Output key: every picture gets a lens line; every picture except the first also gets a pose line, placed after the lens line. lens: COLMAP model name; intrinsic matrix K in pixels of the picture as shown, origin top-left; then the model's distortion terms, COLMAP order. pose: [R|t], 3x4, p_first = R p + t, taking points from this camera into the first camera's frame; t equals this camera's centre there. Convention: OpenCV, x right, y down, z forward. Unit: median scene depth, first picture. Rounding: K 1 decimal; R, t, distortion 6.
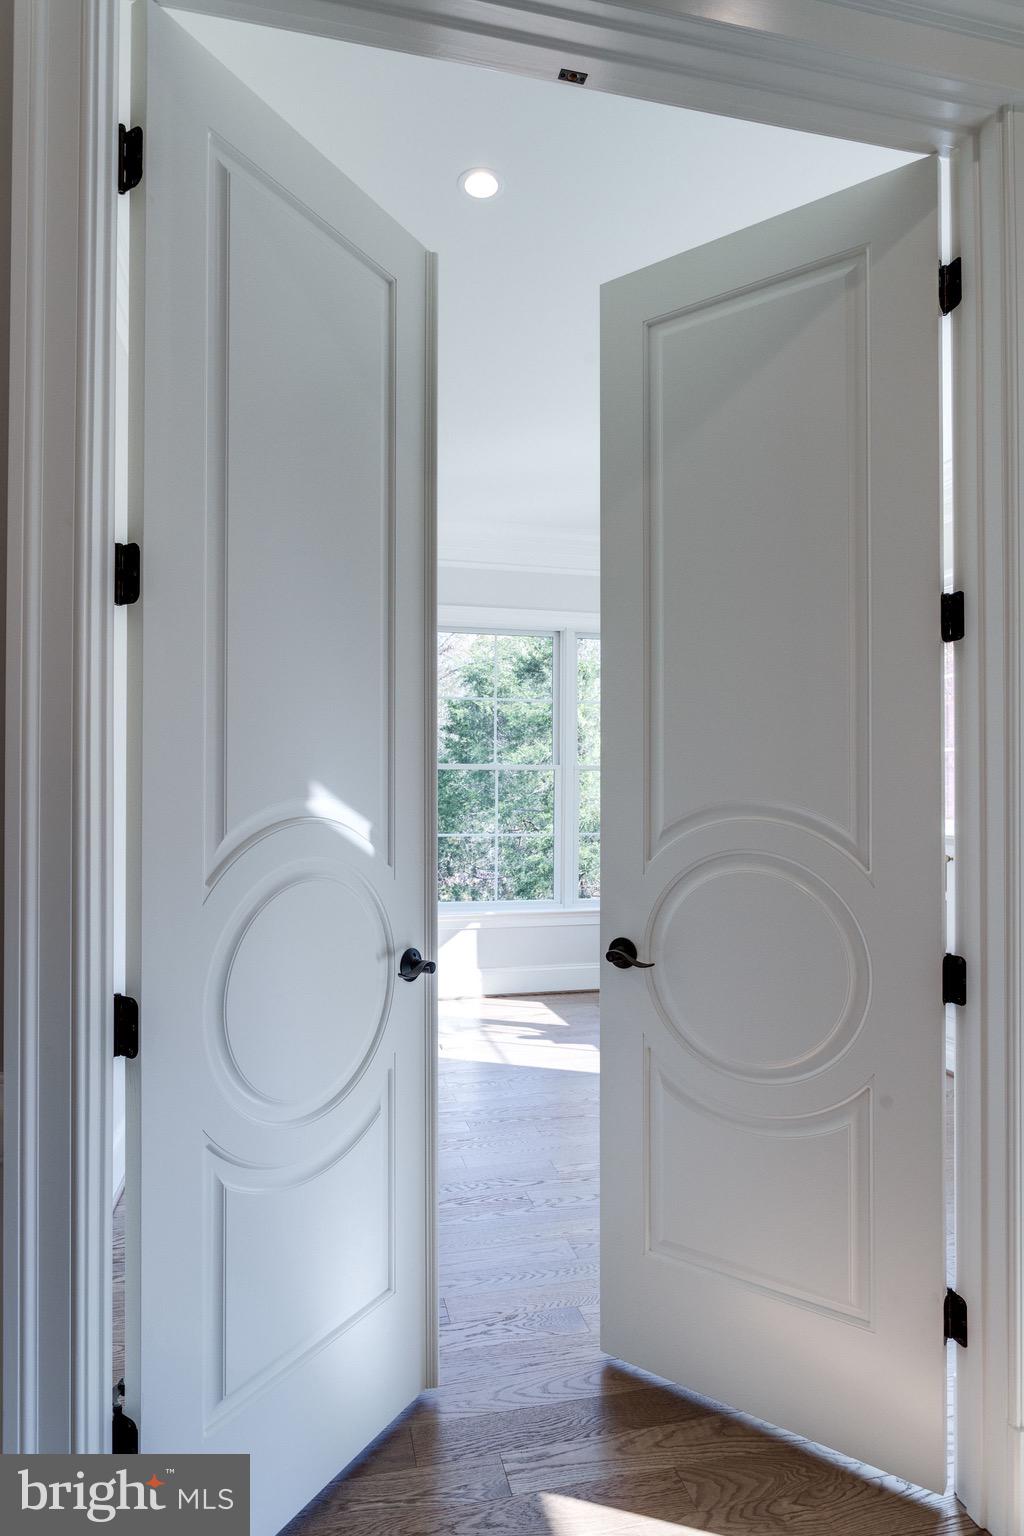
lens RADIAL K [[870.4, 0, 512.9], [0, 870.4, 776.7], [0, 0, 1]] dist [0.000103, -0.000755]
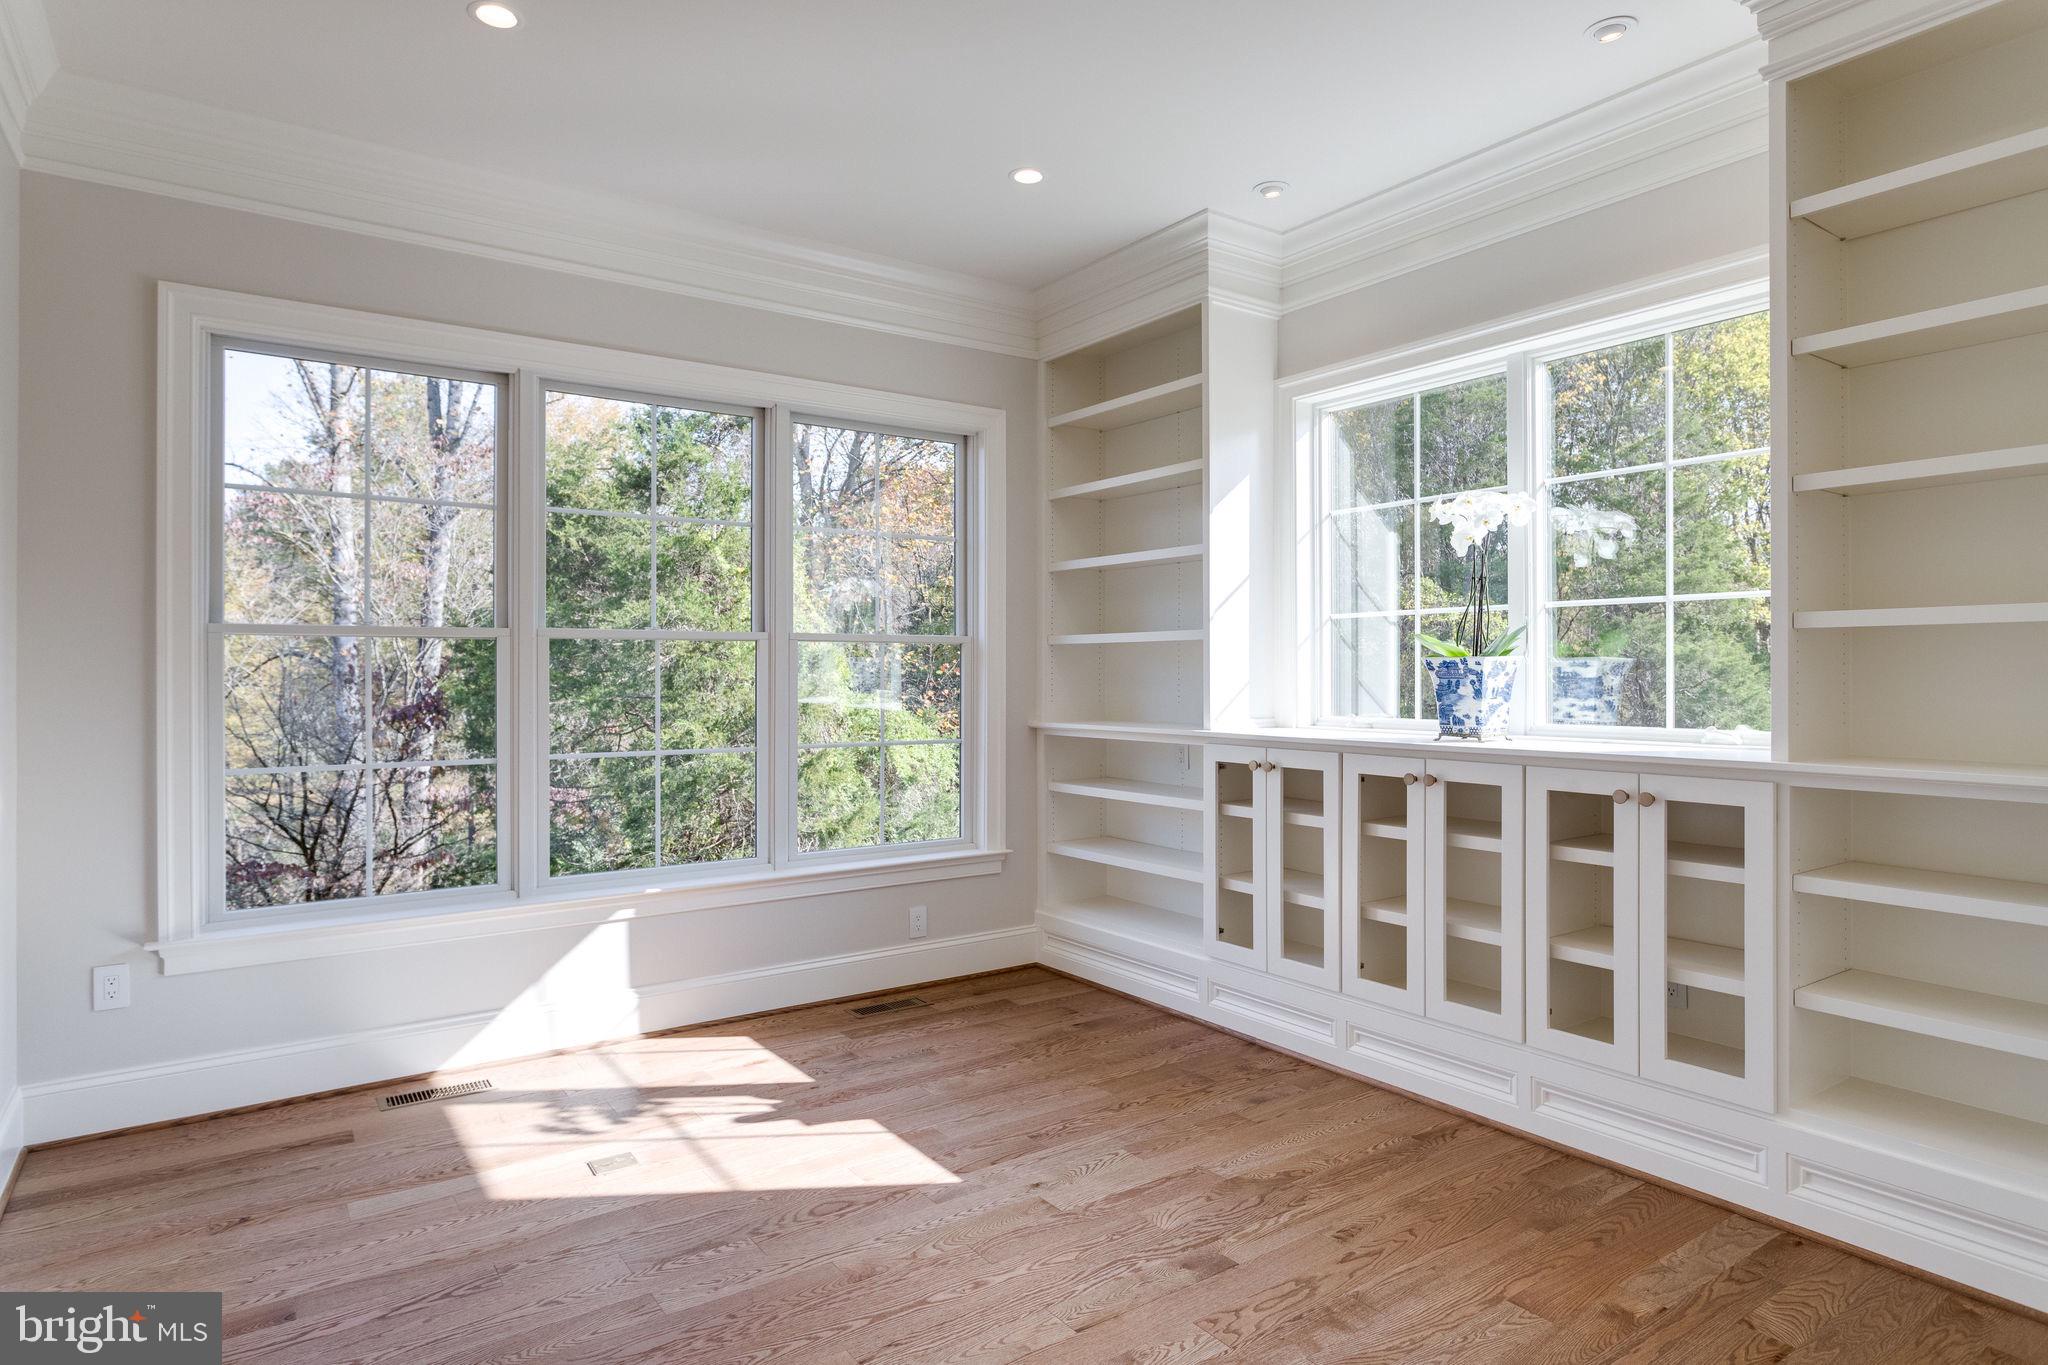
lens RADIAL K [[1160.5, 0, 1016.1], [0, 1160.5, 669.0], [0, 0, 1]] dist [0.000103, -0.000755]
pose [[0.935129, -0.003943, 0.354285, -0.072613], [-0.003509, 0.999786, 0.020387, -0.005478], [-0.354290, -0.020308, 0.934915, 0.203437]]
